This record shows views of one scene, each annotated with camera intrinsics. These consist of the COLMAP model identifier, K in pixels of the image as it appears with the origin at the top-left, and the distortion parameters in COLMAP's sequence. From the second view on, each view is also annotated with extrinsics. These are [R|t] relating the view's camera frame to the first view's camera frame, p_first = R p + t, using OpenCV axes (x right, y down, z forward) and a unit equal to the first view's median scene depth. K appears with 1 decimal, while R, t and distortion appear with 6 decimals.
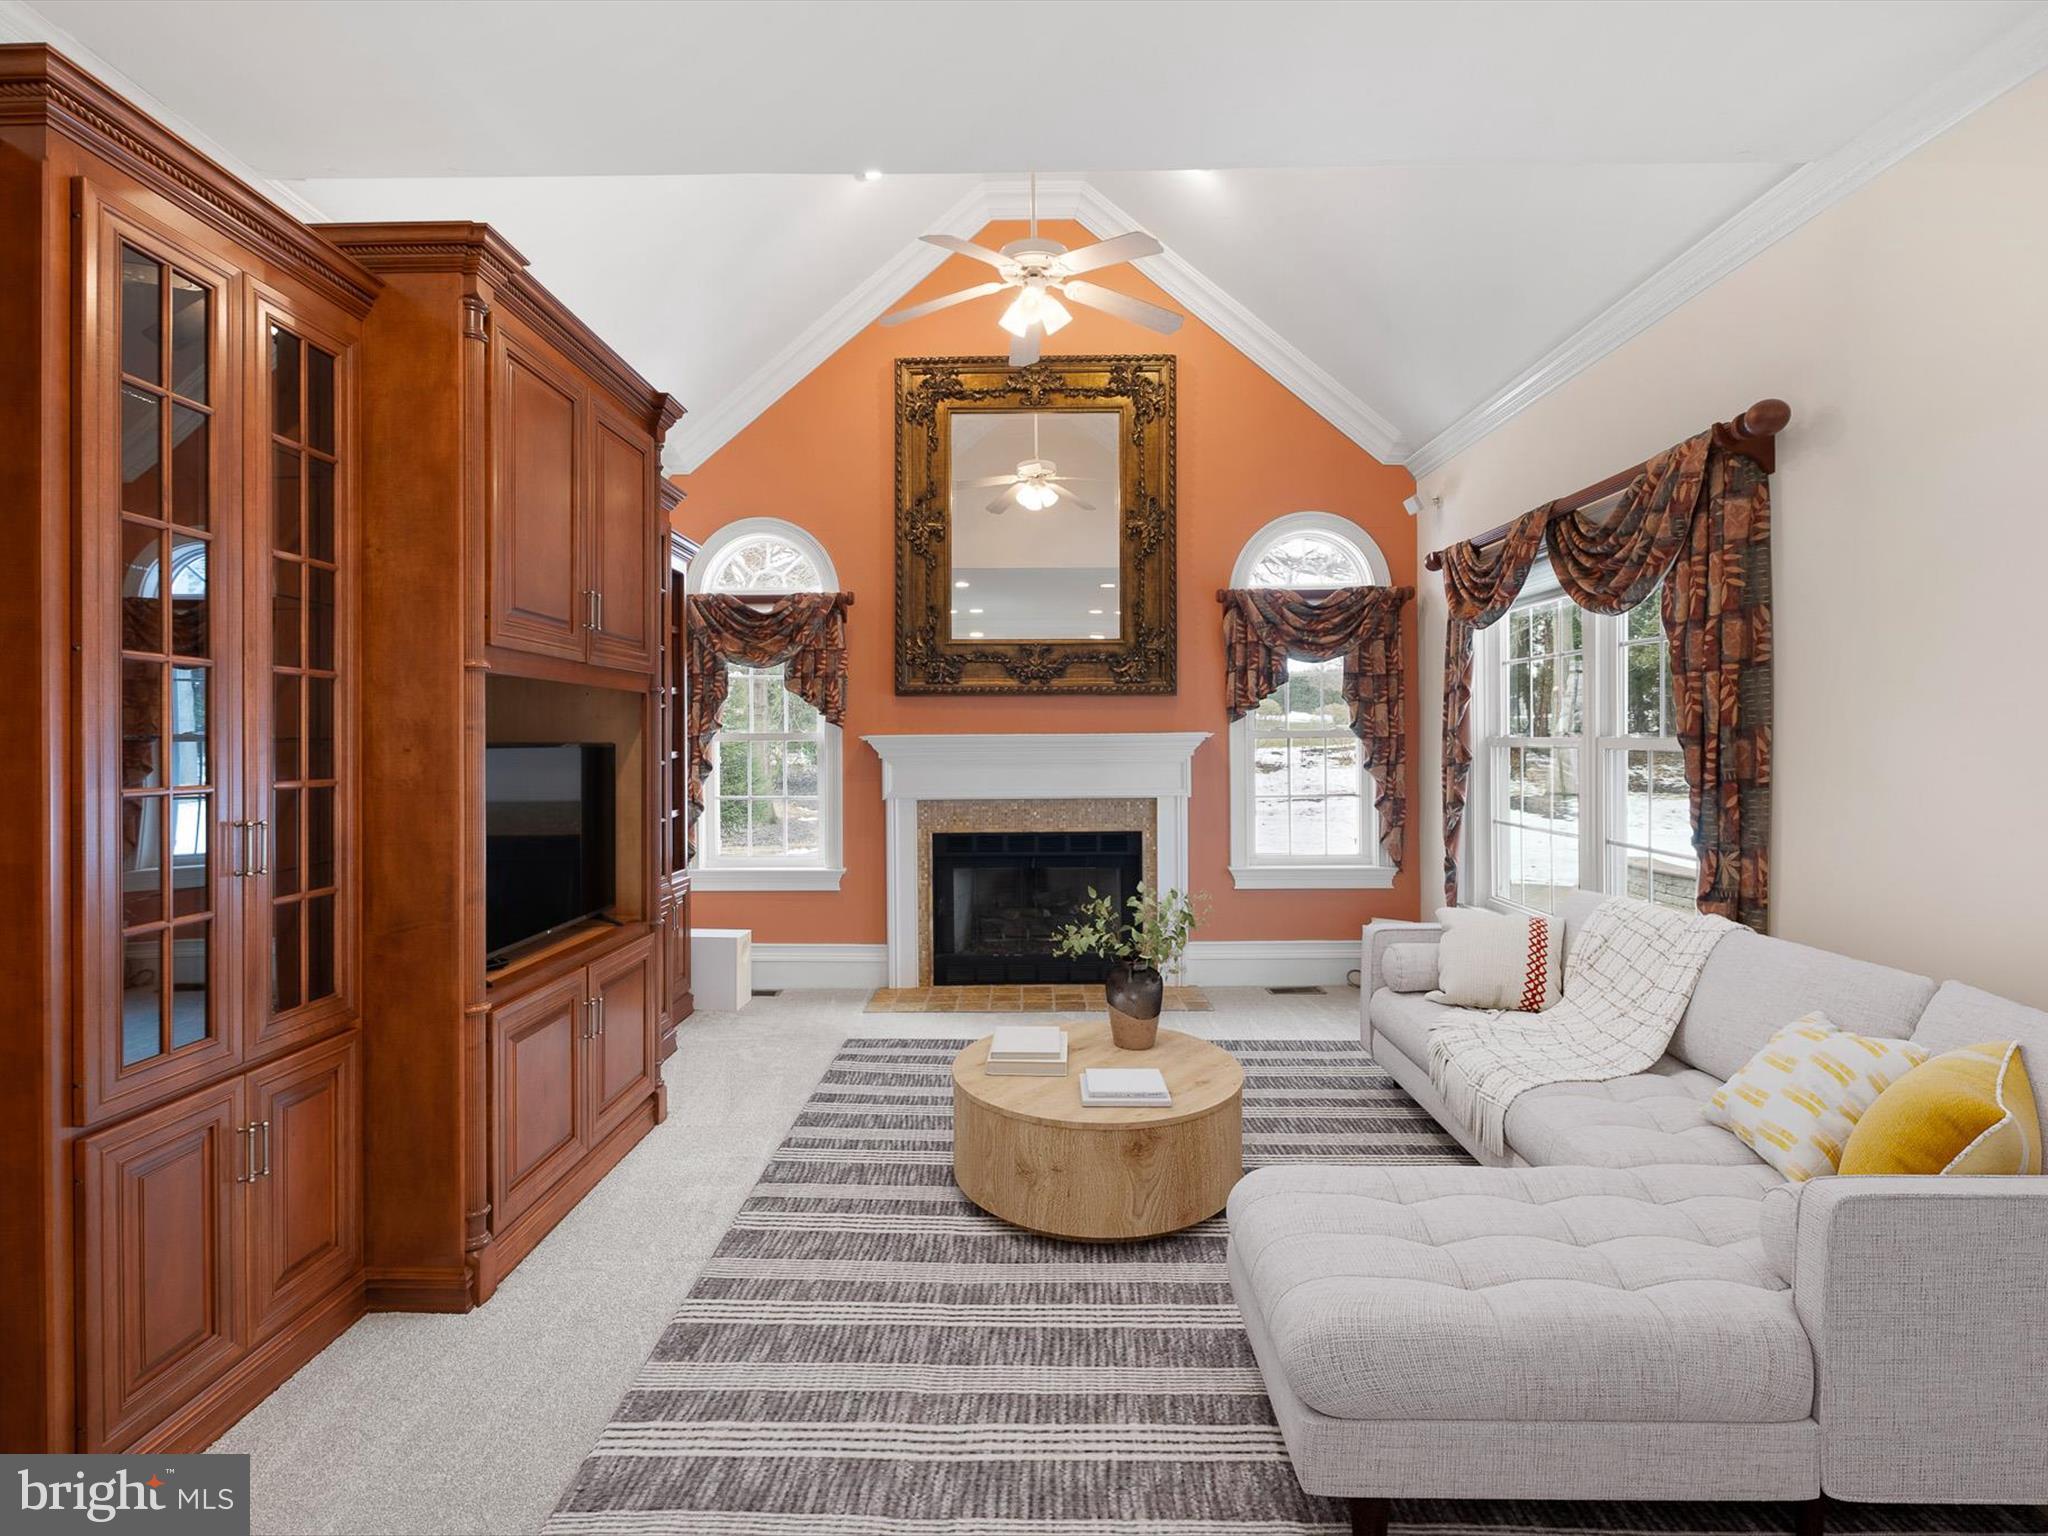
lens RADIAL K [[1045.7, 0, 1017.9], [0, 1045.7, 740.2], [0, 0, 1]] dist [0.005693, 0.000480]
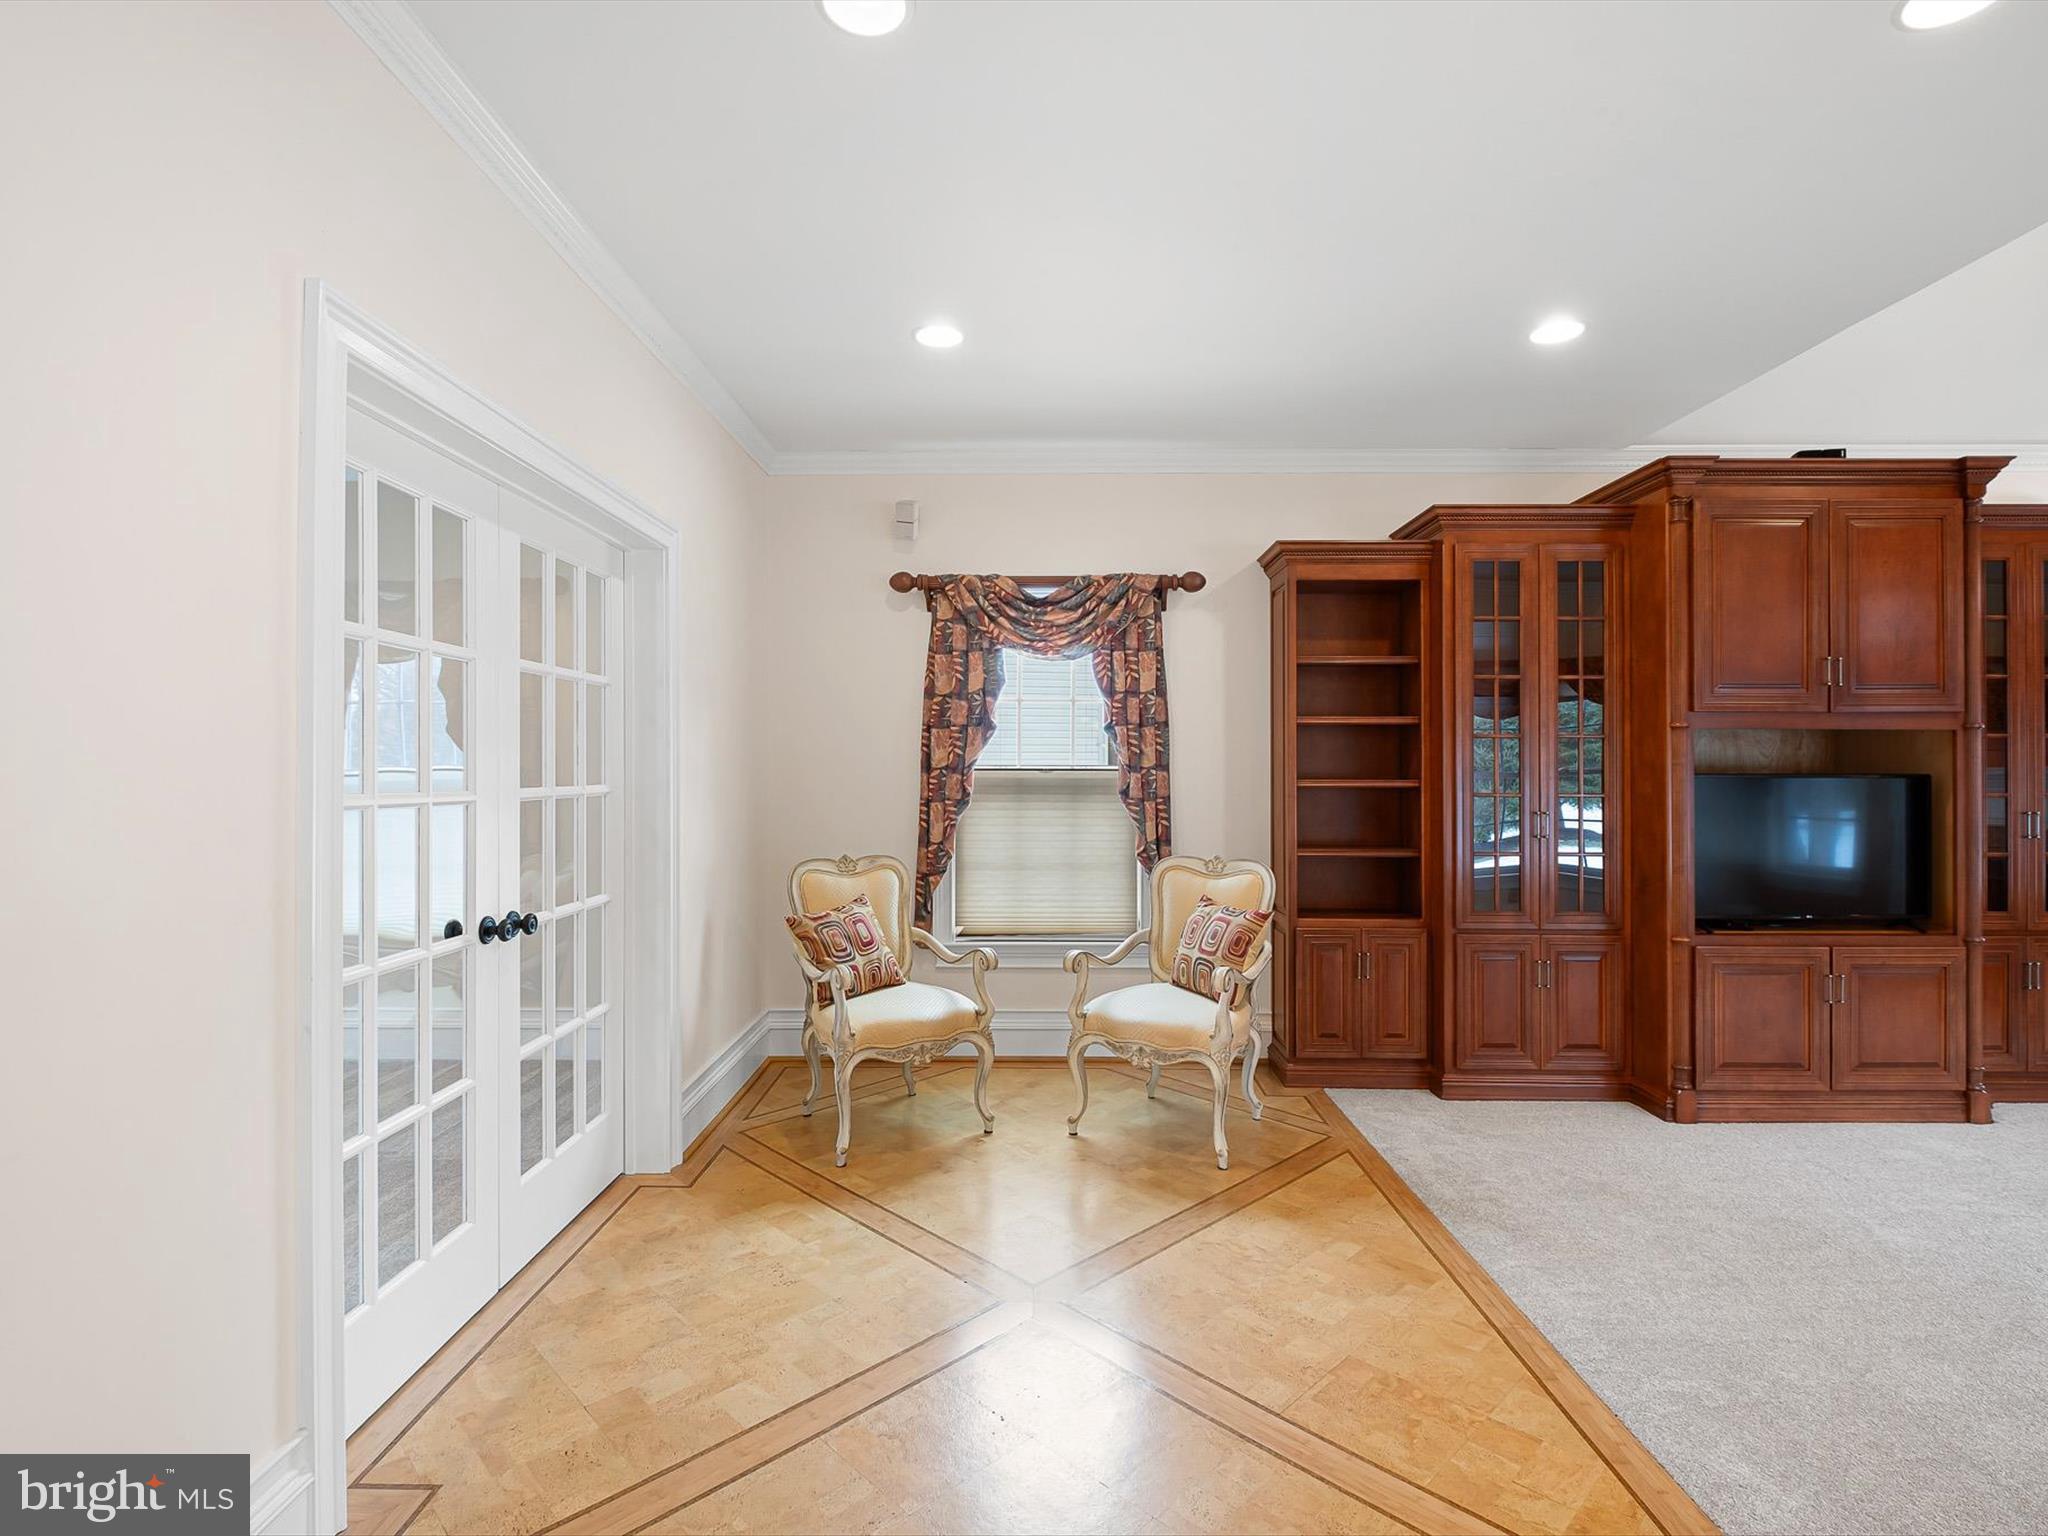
lens RADIAL K [[1102.0, 0, 1024.7], [0, 1102.0, 771.9], [0, 0, 1]] dist [-0.000869, -0.001360]
pose [[0.012036, 0.002355, -0.999925, 1.176889], [-0.000623, 0.999997, 0.002348, -0.003208], [0.999927, 0.000595, 0.012037, -0.022714]]
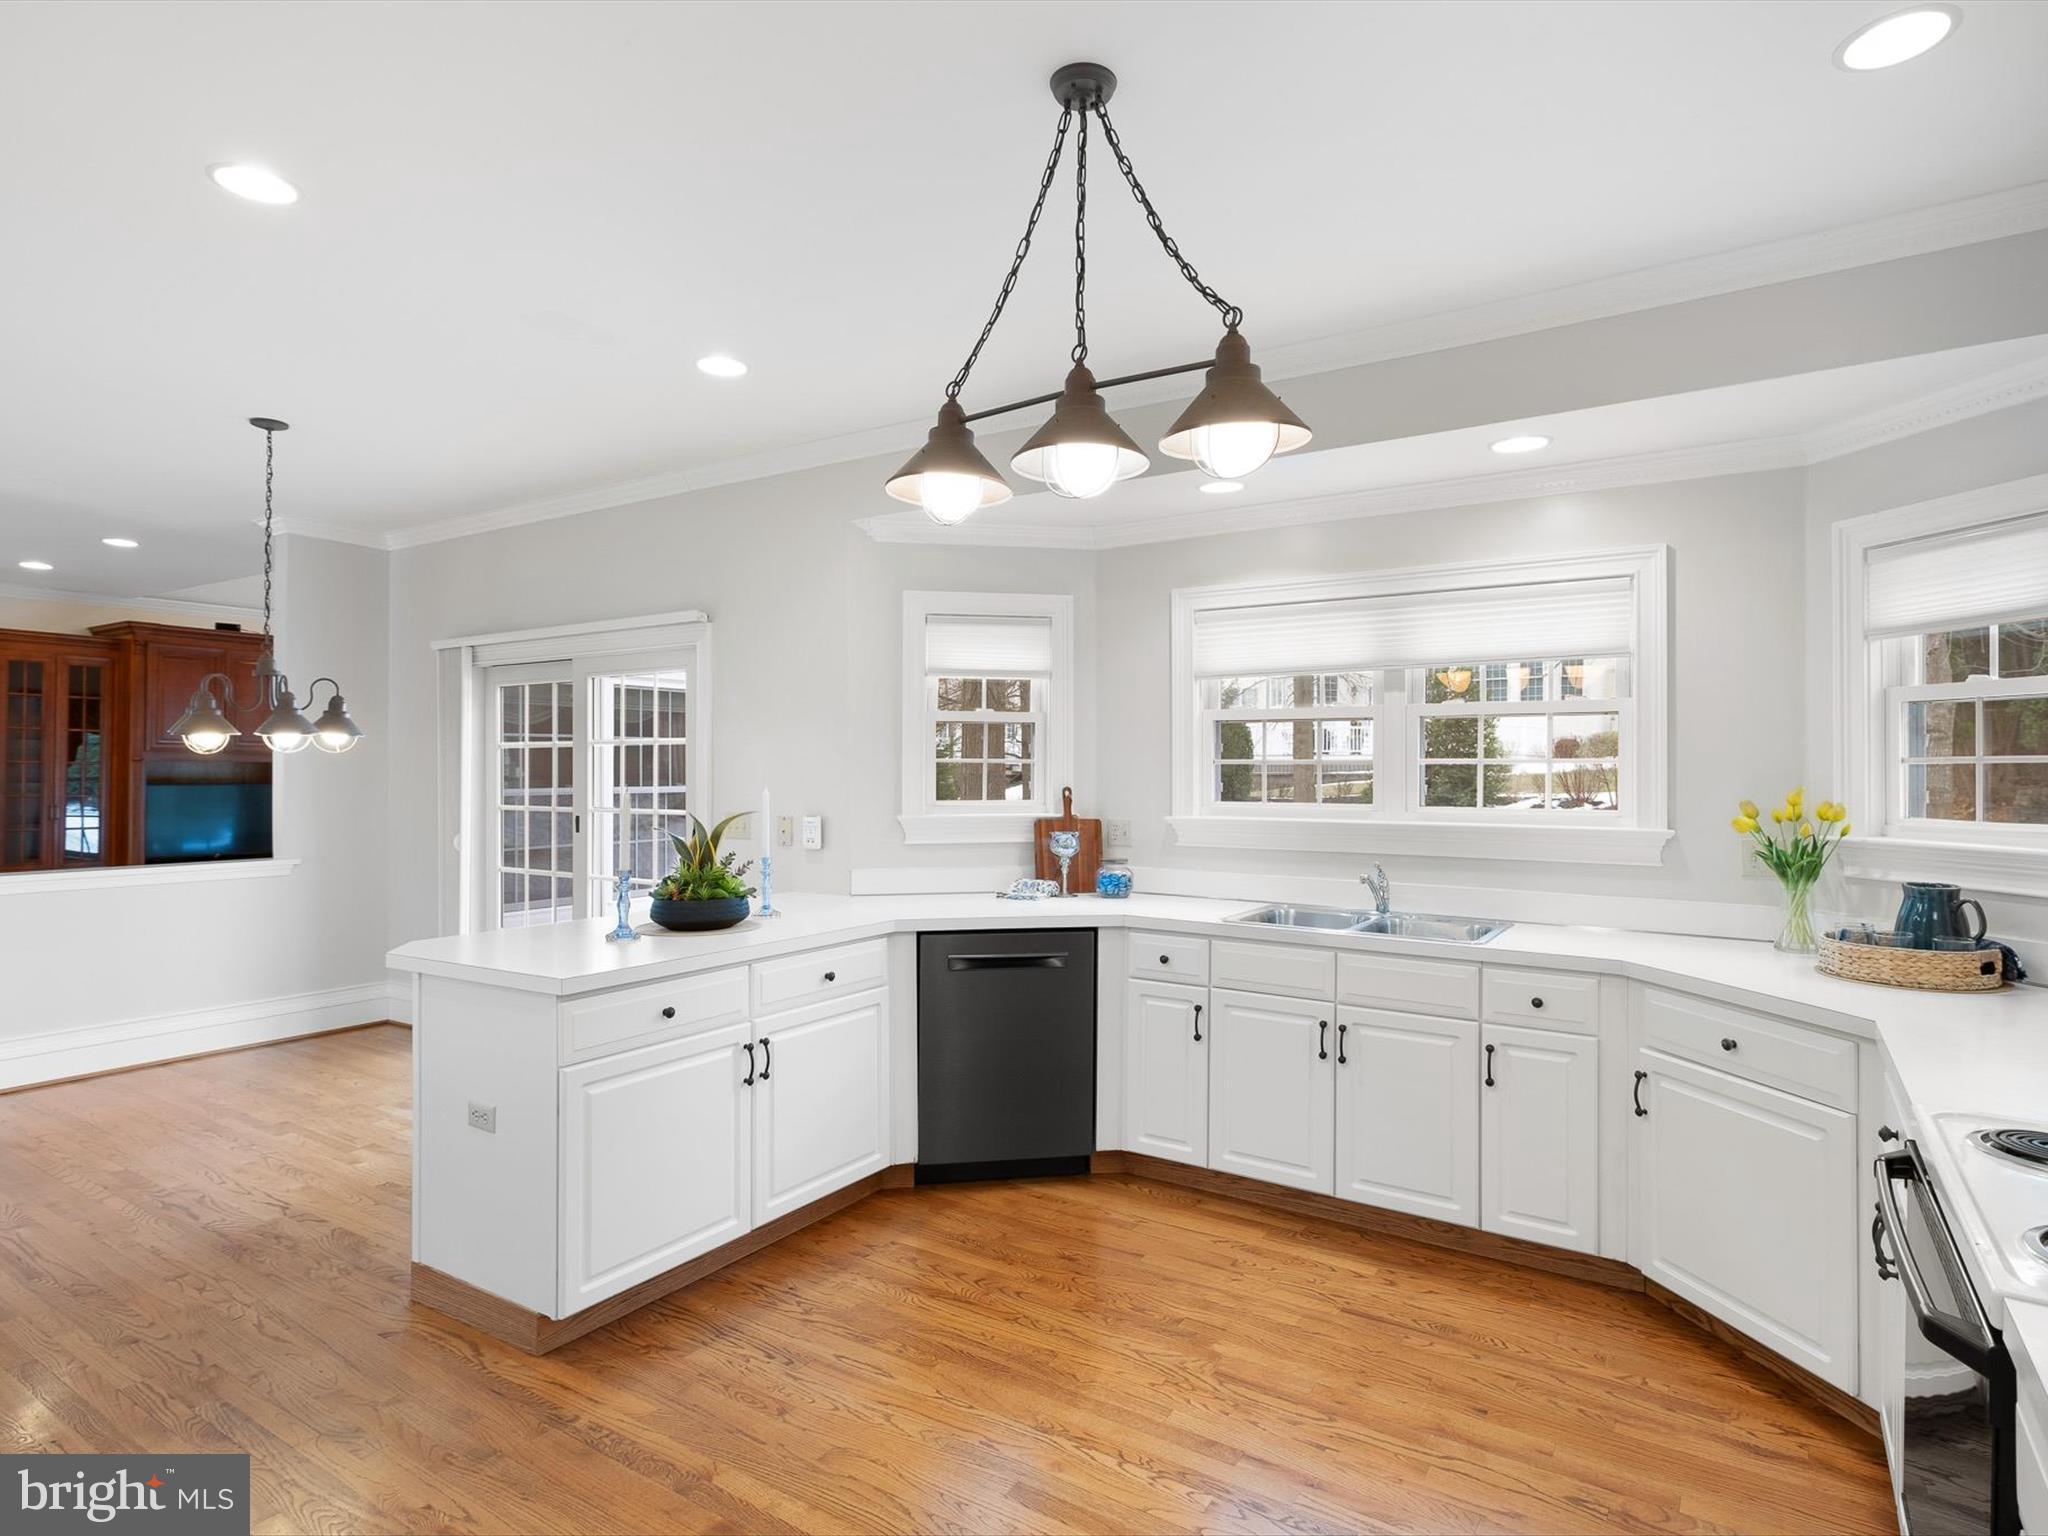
lens RADIAL K [[1102.0, 0, 1028.7], [0, 1102.0, 764.1], [0, 0, 1]] dist [-0.000869, -0.001360]
pose [[0.848126, 0.001562, -0.529792, 3.197788], [-0.006000, 0.999960, -0.006657, -0.043960], [0.529761, 0.008825, 0.848101, -0.330523]]
